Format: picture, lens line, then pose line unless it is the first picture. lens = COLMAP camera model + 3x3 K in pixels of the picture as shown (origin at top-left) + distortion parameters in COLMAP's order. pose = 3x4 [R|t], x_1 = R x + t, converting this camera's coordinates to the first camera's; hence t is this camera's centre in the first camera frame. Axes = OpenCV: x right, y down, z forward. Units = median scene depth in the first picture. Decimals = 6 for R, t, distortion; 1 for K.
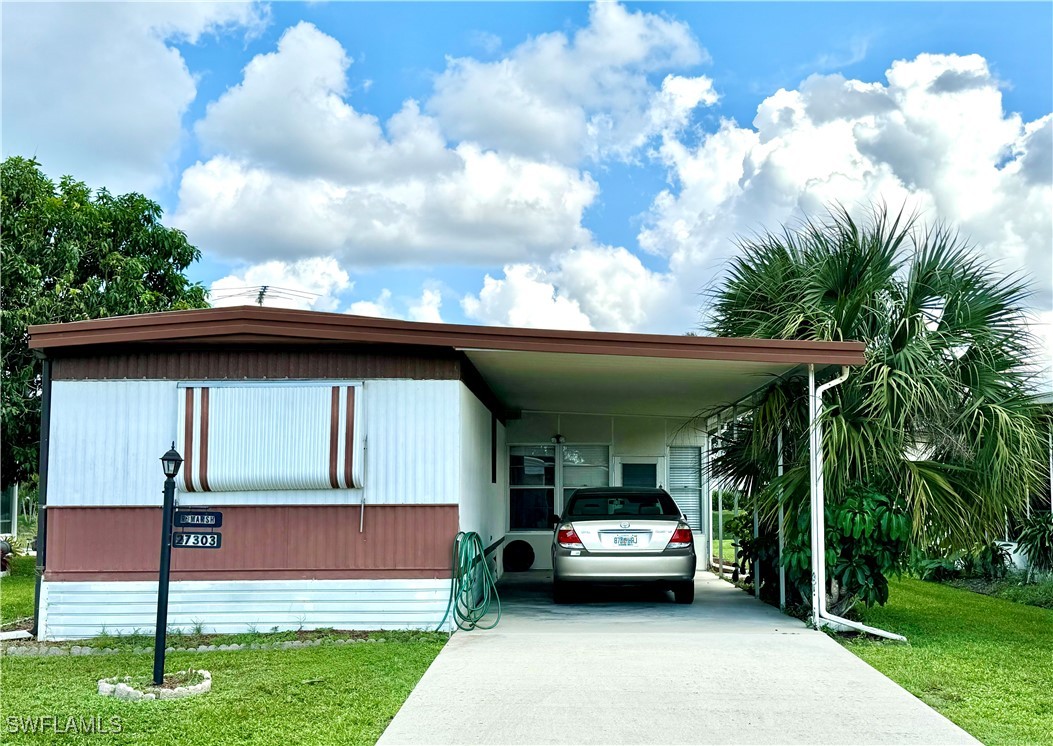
lens RADIAL K [[1190.7, 0, 533.7], [0, 1190.7, 381.0], [0, 0, 1]] dist [0.099338, 0.000000]
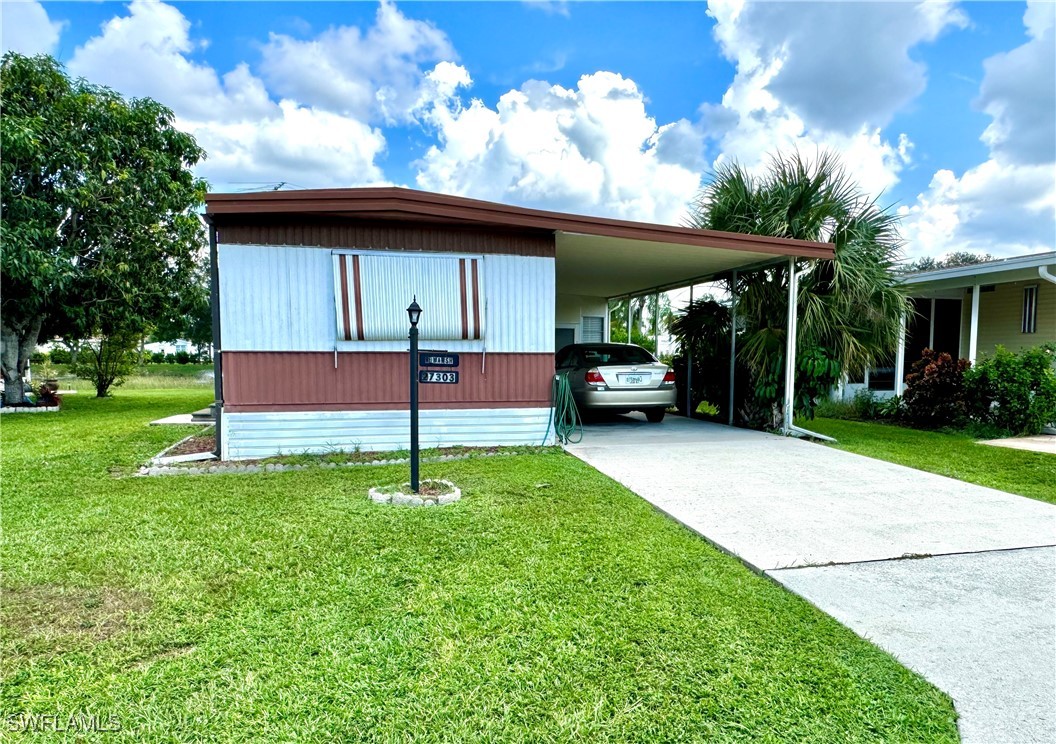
lens RADIAL K [[759.2, 0, 518.3], [0, 759.2, 394.7], [0, 0, 1]] dist [-0.007672, 0.008892]
pose [[0.952932, -0.008578, 0.303064, -0.278113], [-0.035942, 0.989355, 0.141017, 0.024673], [-0.301047, -0.145272, 0.942479, 0.160227]]
